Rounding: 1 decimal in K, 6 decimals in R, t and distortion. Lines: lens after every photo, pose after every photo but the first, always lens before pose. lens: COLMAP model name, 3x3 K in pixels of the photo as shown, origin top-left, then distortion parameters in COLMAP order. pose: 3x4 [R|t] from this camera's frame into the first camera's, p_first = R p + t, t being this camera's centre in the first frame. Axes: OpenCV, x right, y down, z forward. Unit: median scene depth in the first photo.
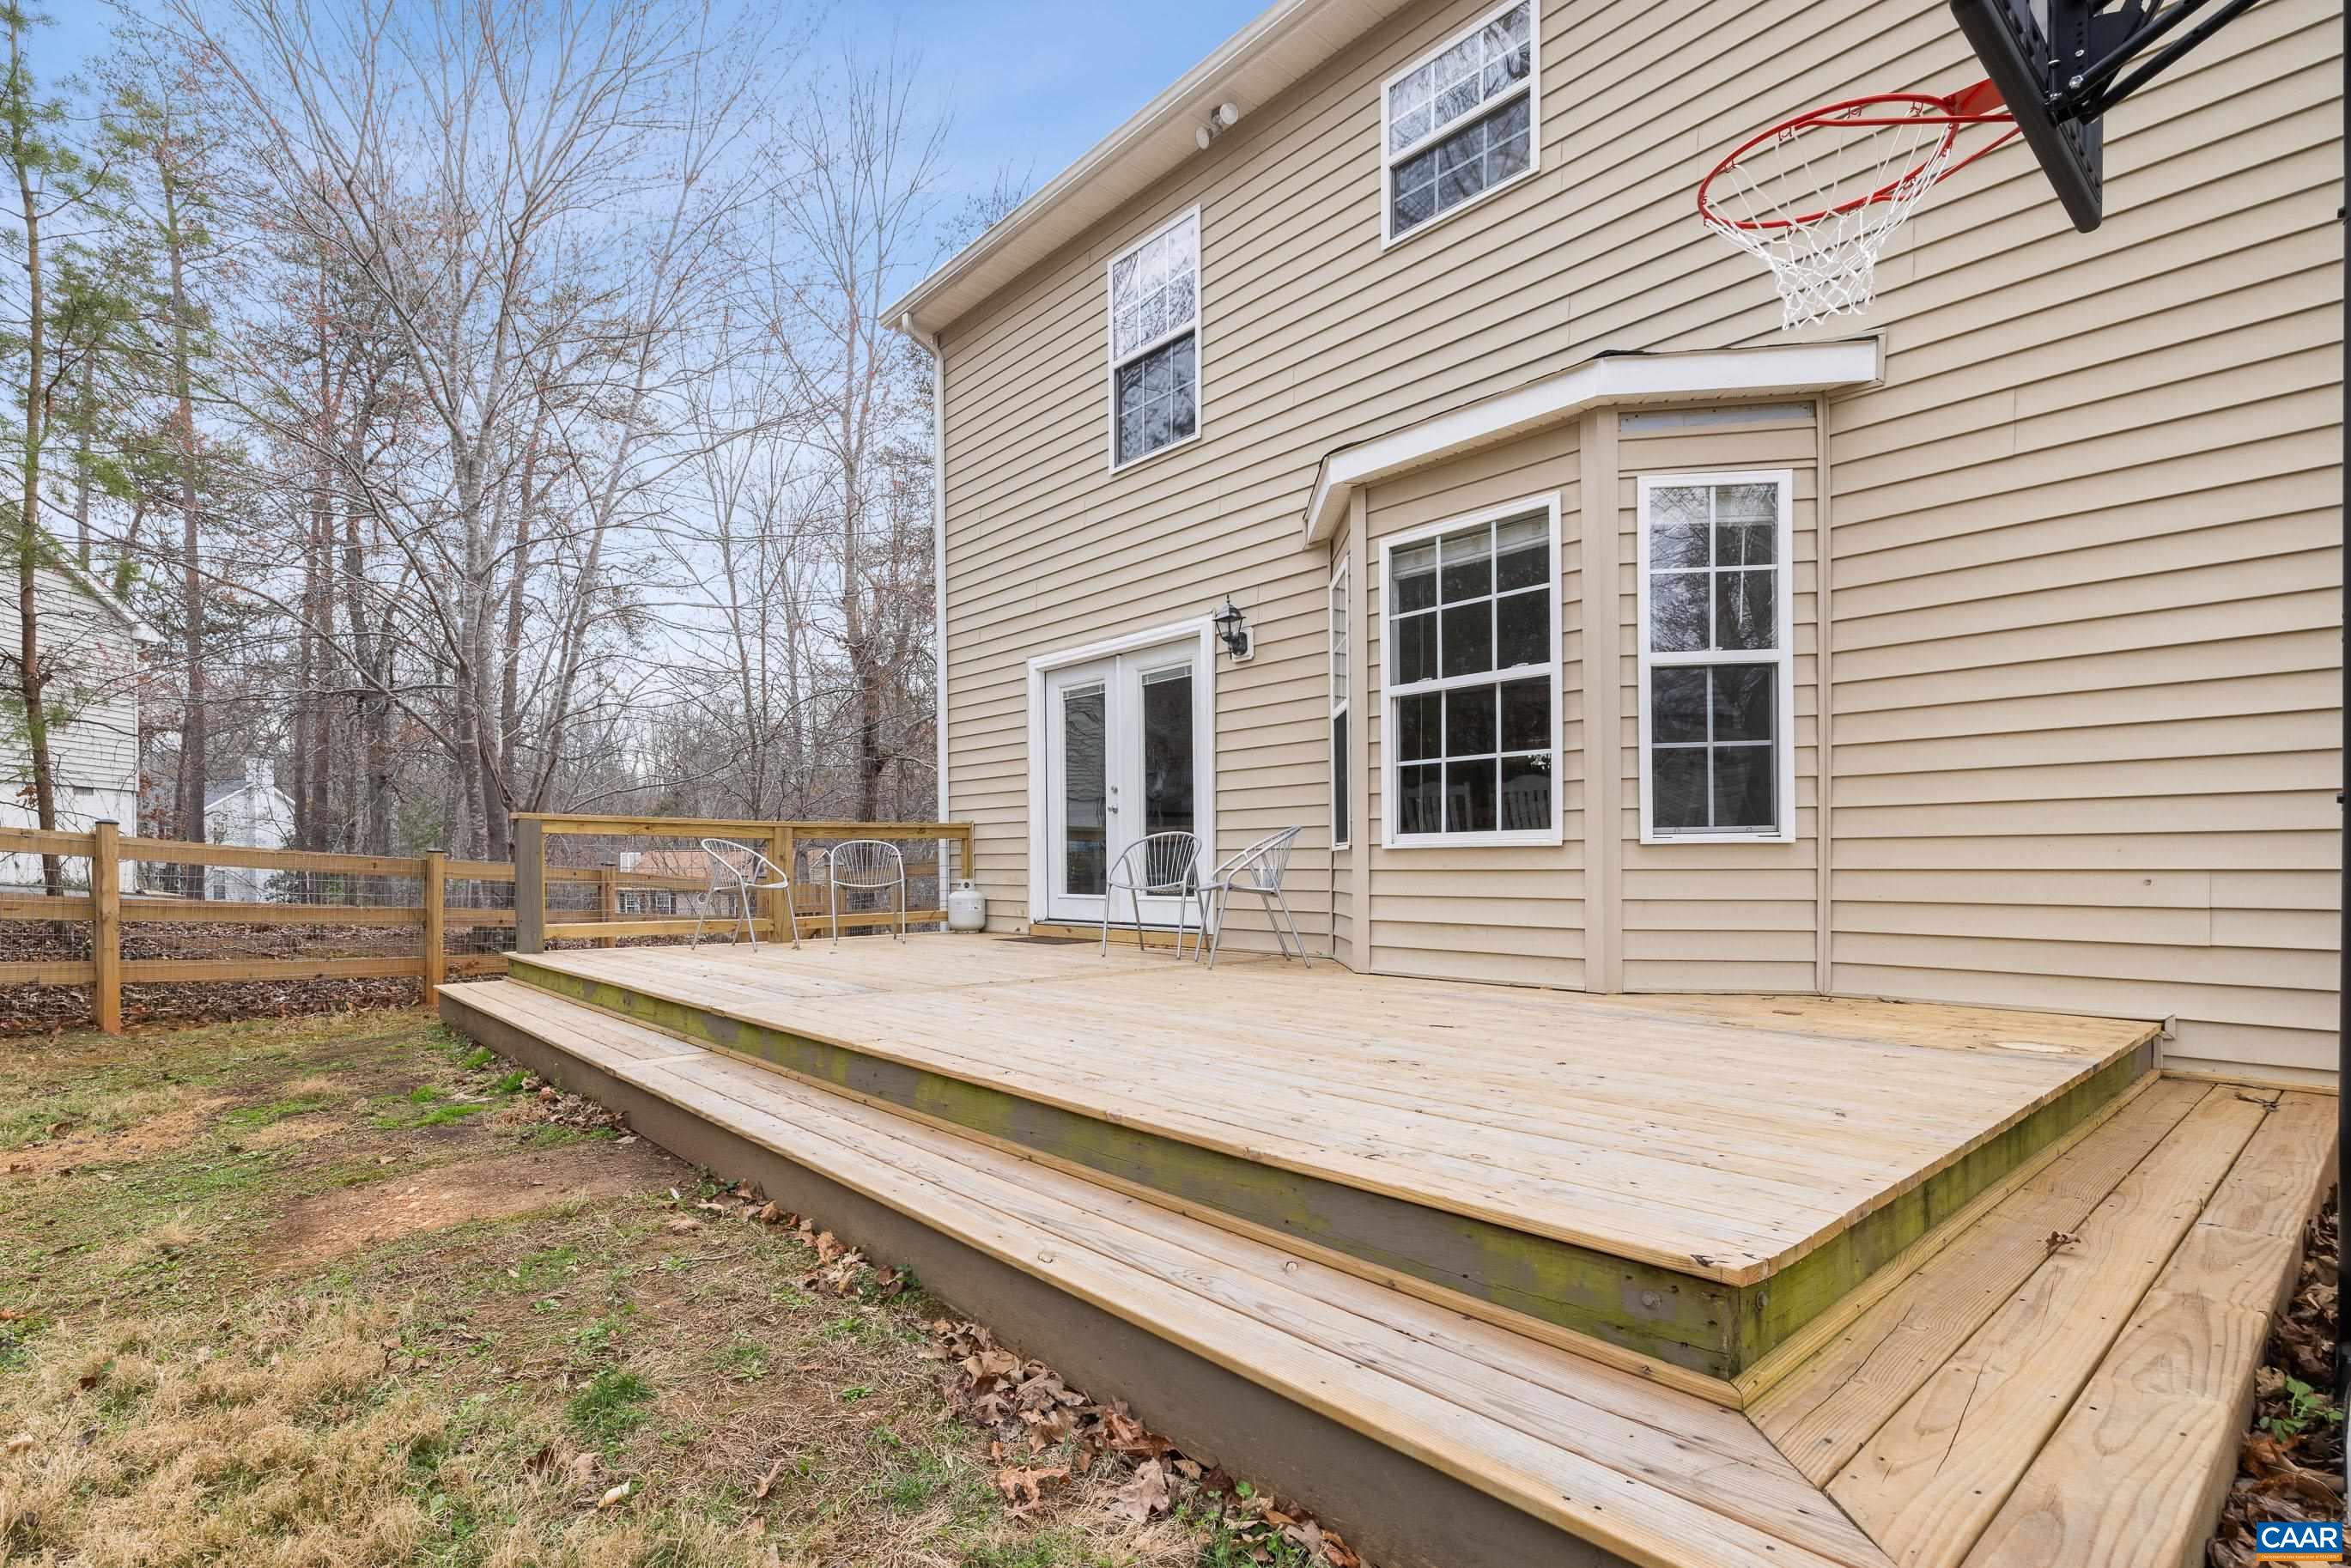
lens RADIAL K [[1089.0, 0, 1051.7], [0, 1089.0, 871.0], [0, 0, 1]] dist [0.000443, -0.000443]
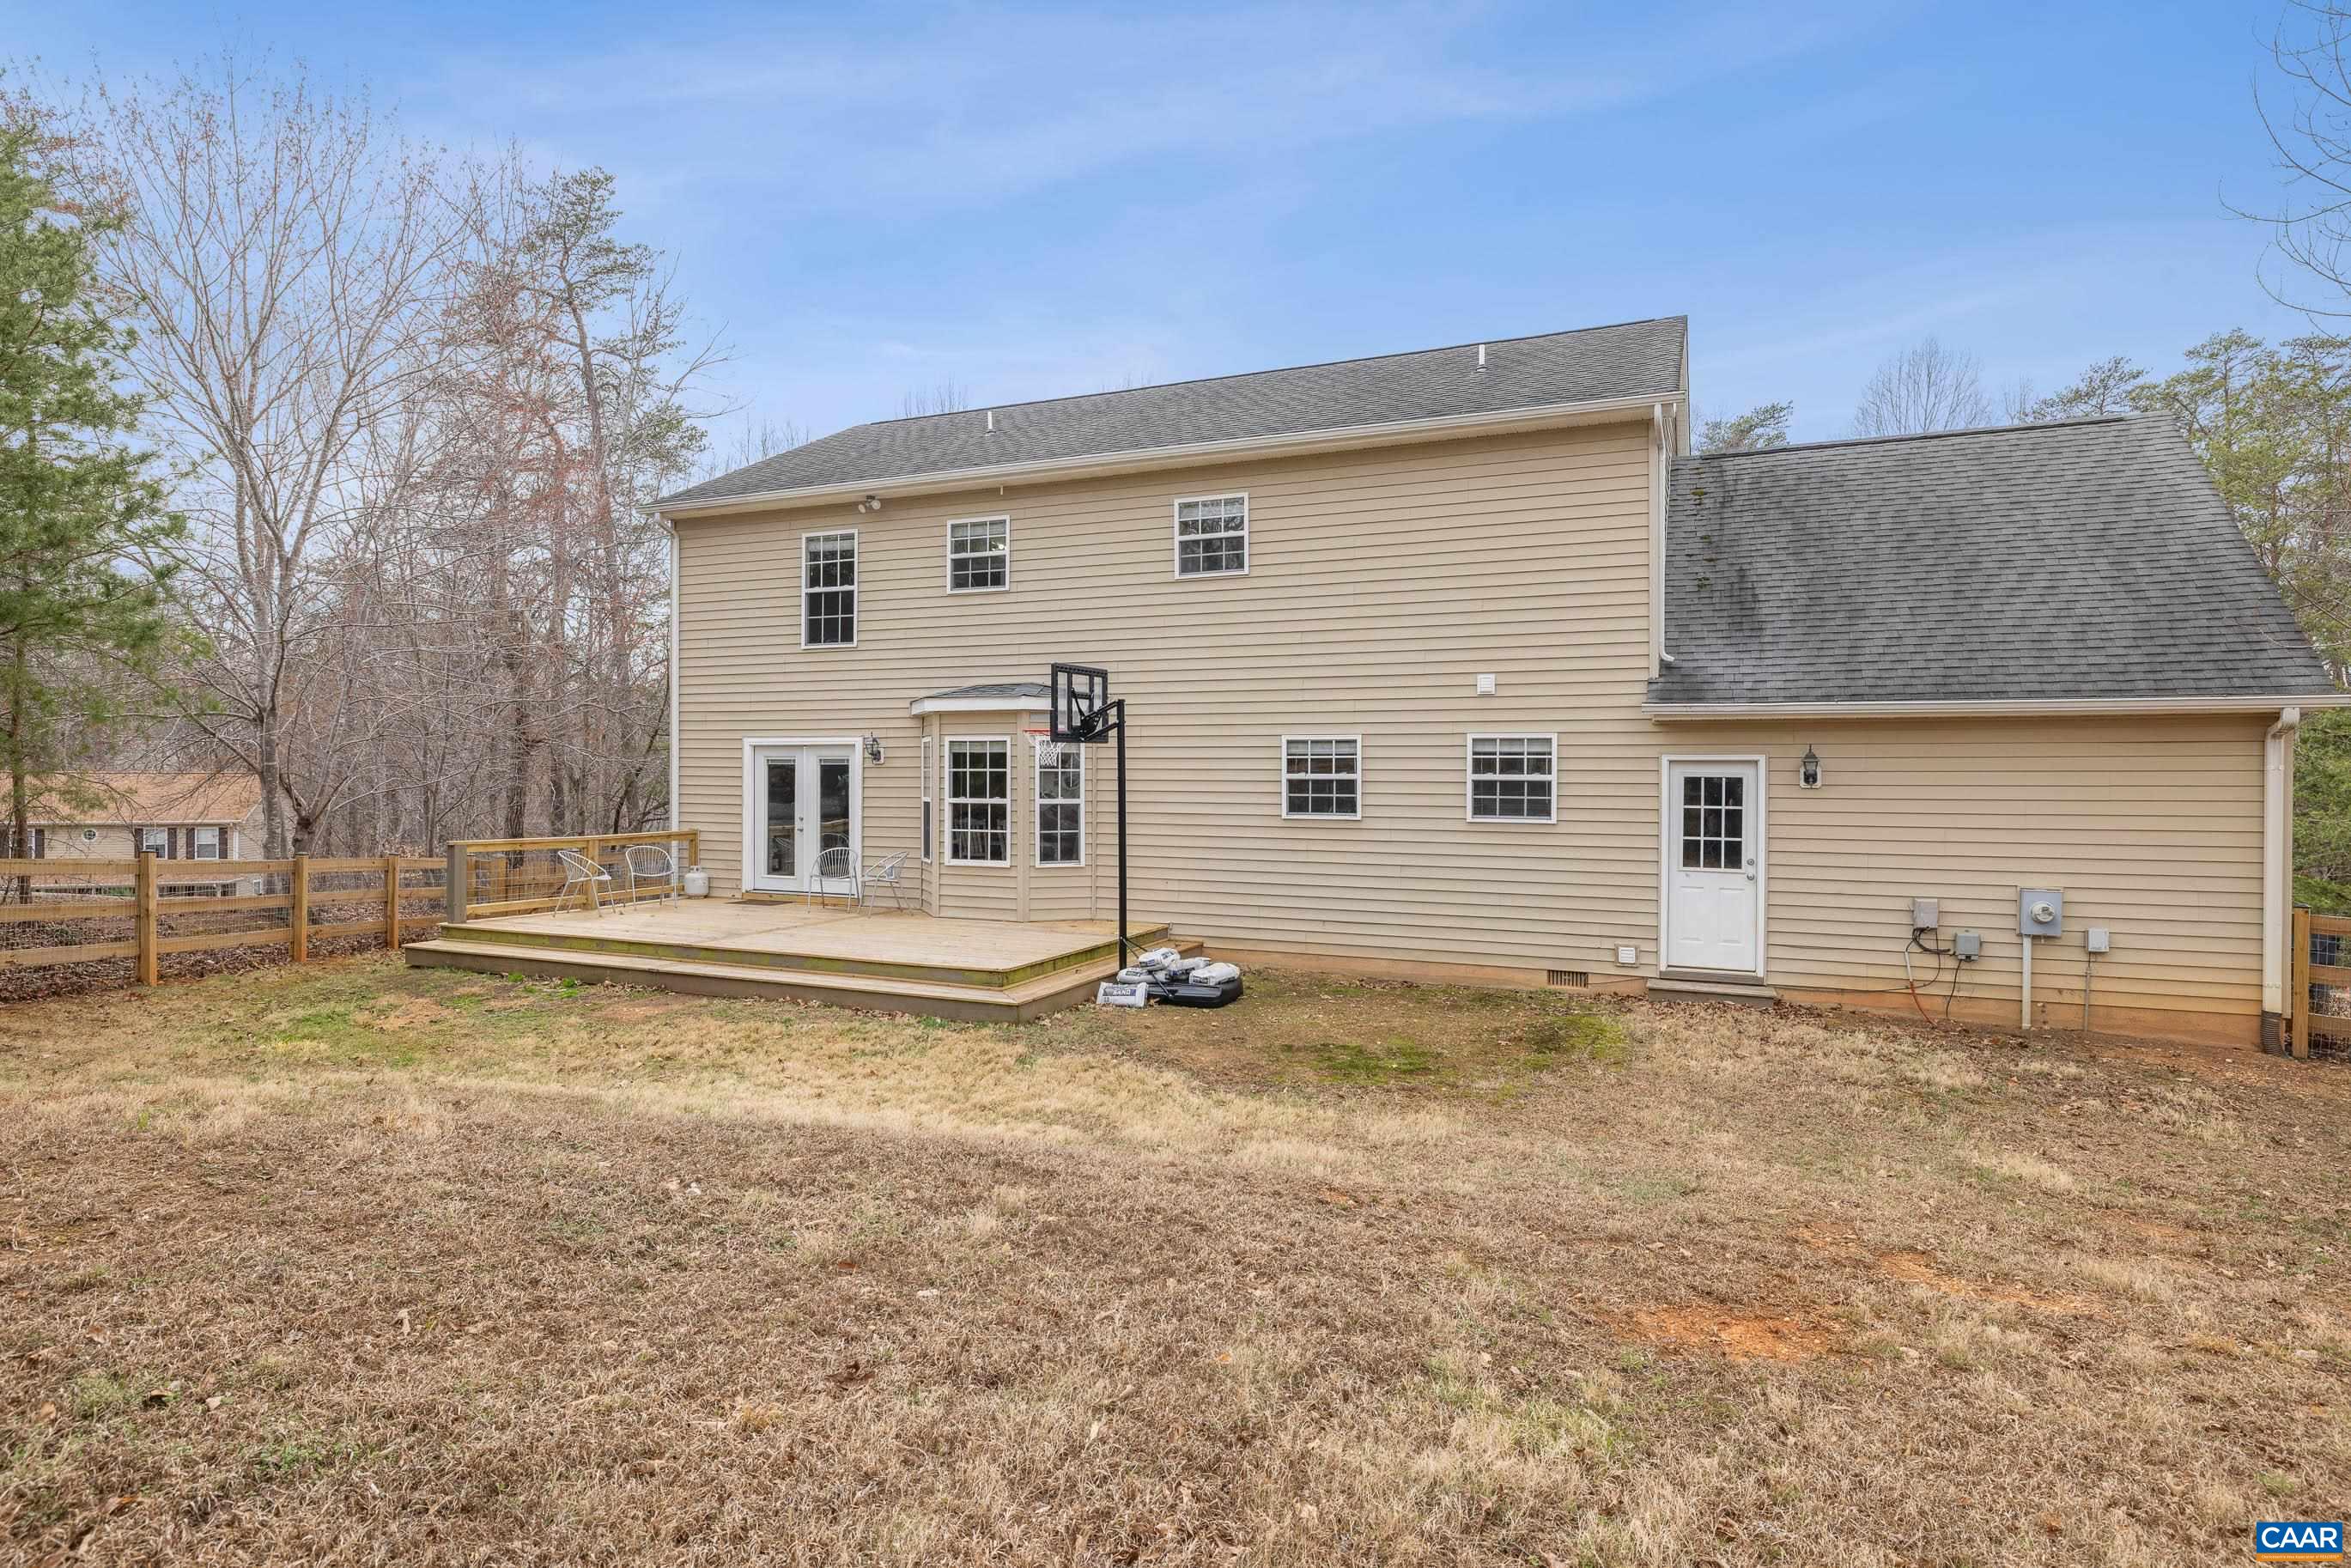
lens RADIAL K [[1271.9, 0, 1192.7], [0, 1271.9, 783.6], [0, 0, 1]] dist [-0.002233, 0.000305]
pose [[0.882264, 0.010075, 0.470647, -0.490159], [-0.009894, 0.999947, -0.002859, -0.180176], [-0.470651, -0.002135, 0.882317, -1.585055]]
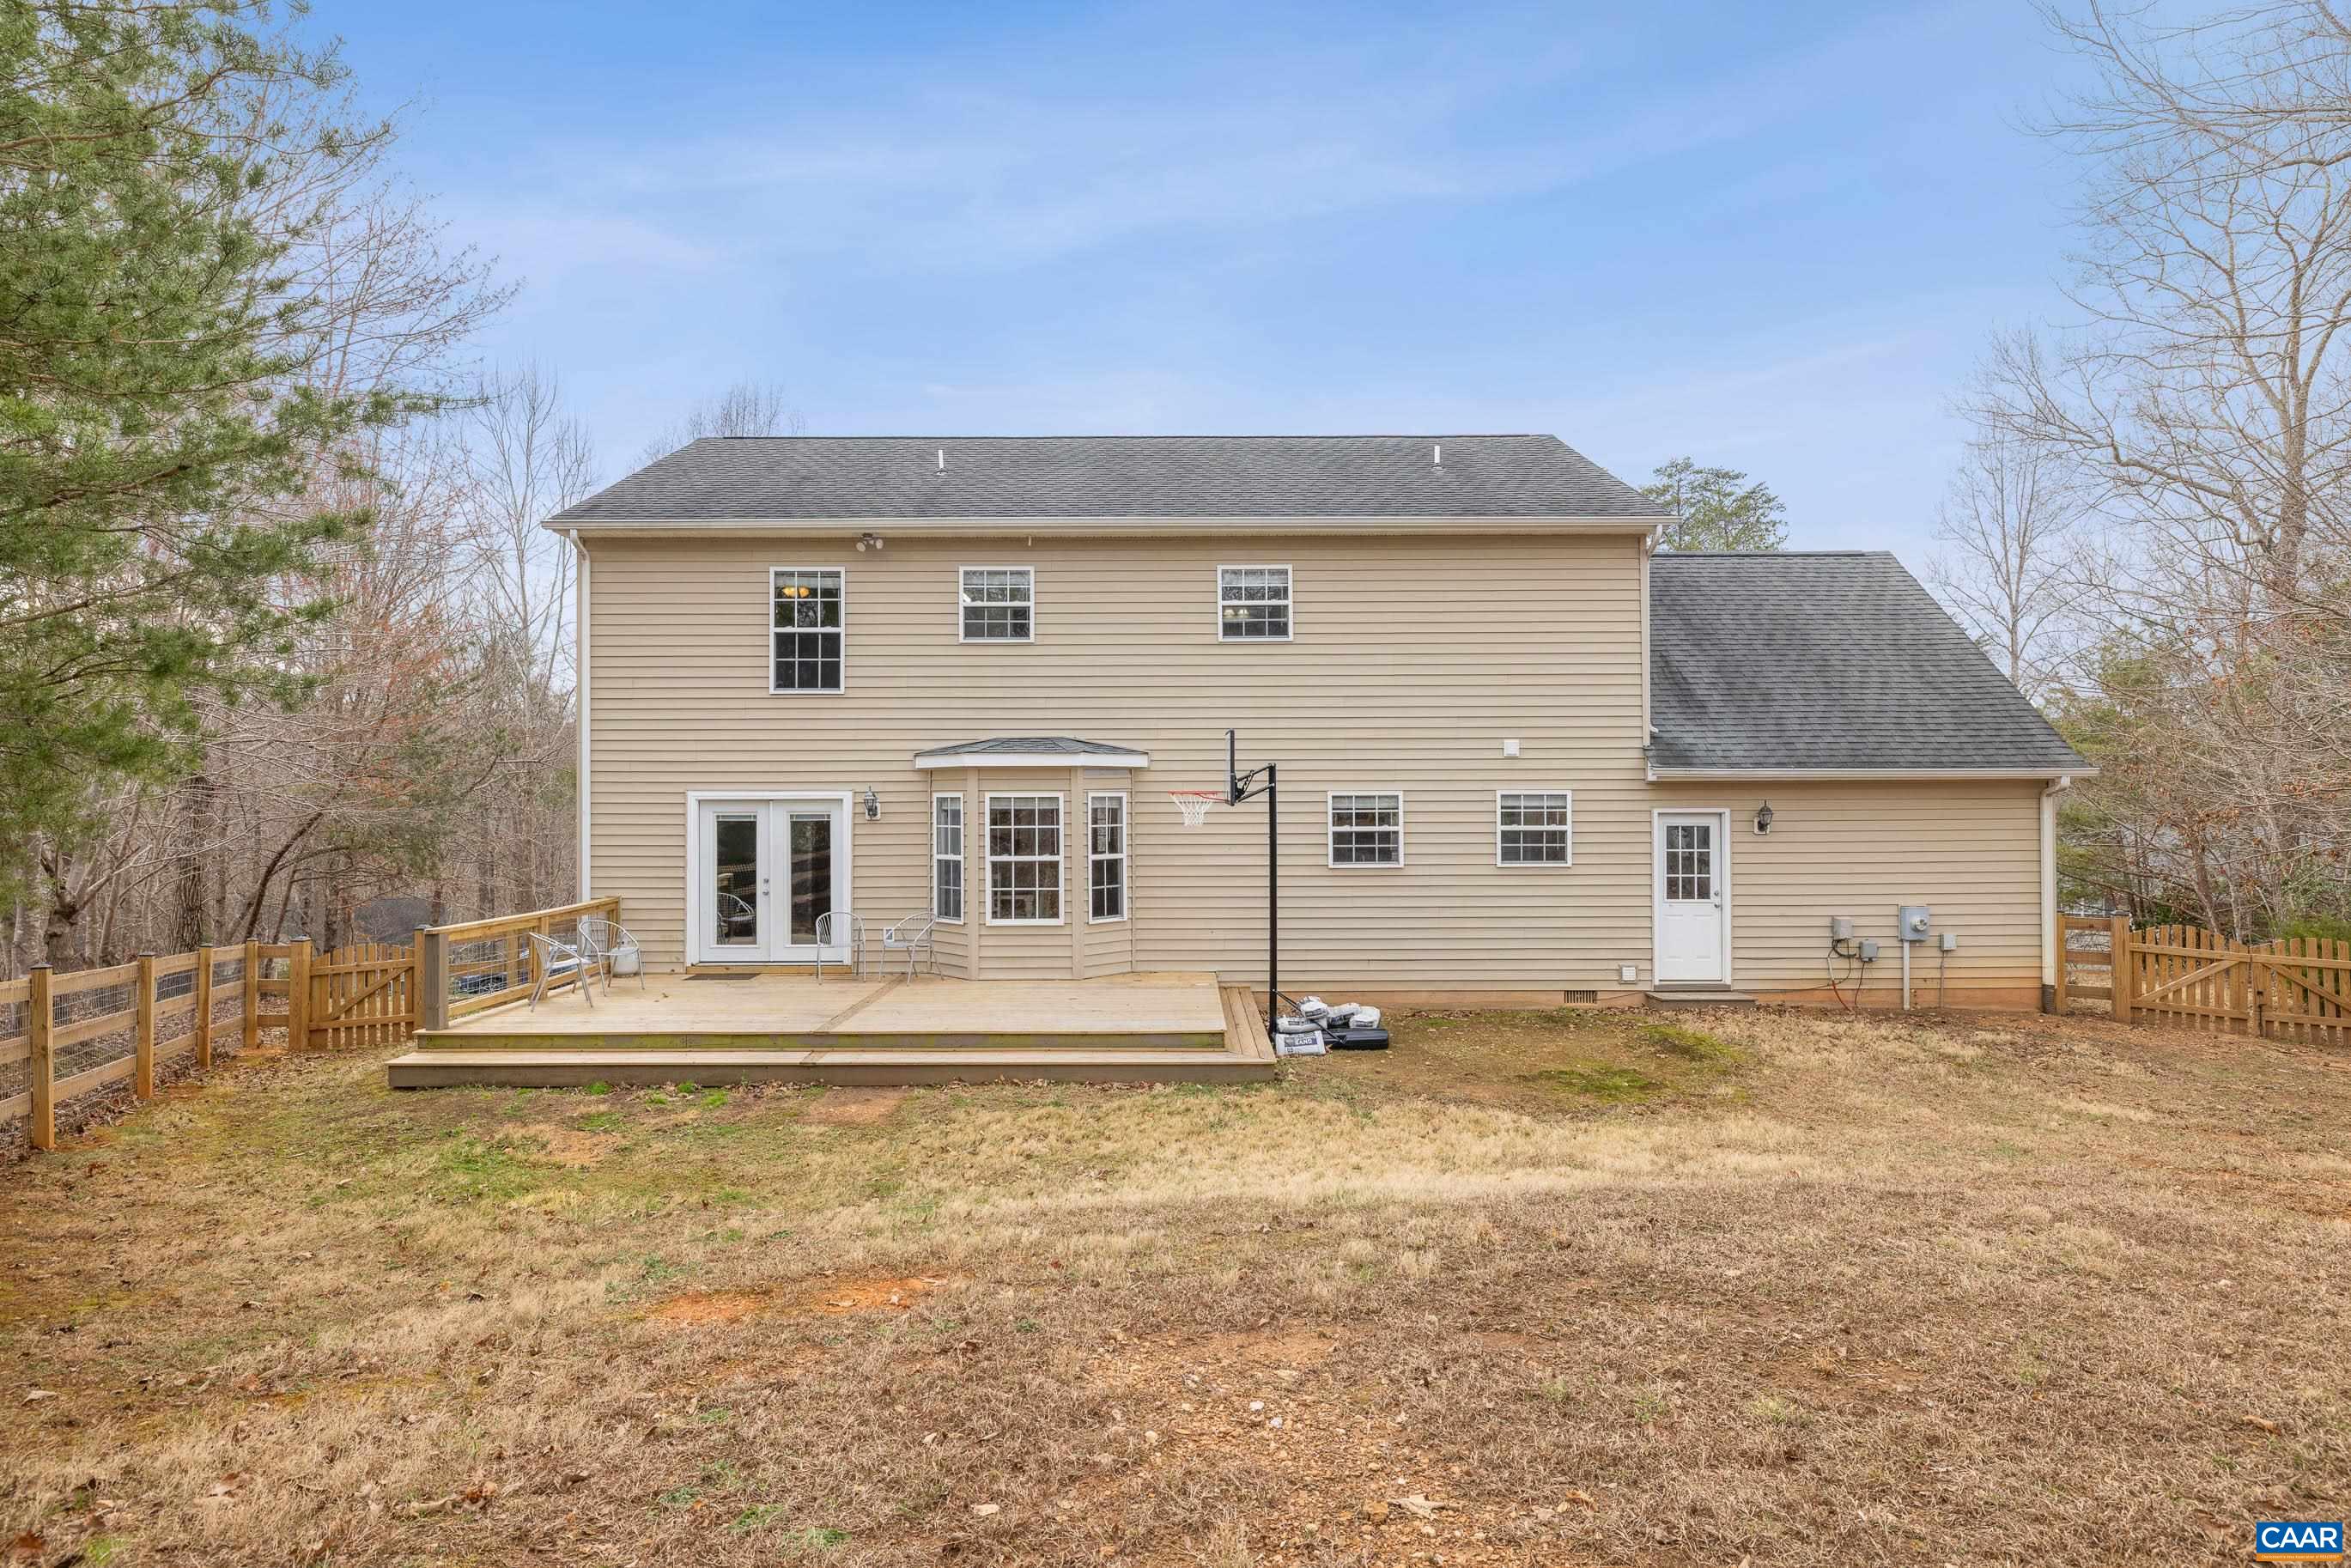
lens RADIAL K [[1271.9, 0, 1179.5], [0, 1271.9, 788.7], [0, 0, 1]] dist [-0.002233, 0.000305]
pose [[0.608170, 0.008118, 0.793765, -1.461078], [0.002818, 0.999919, -0.012385, -0.253647], [-0.793802, 0.009769, 0.608098, -0.893863]]
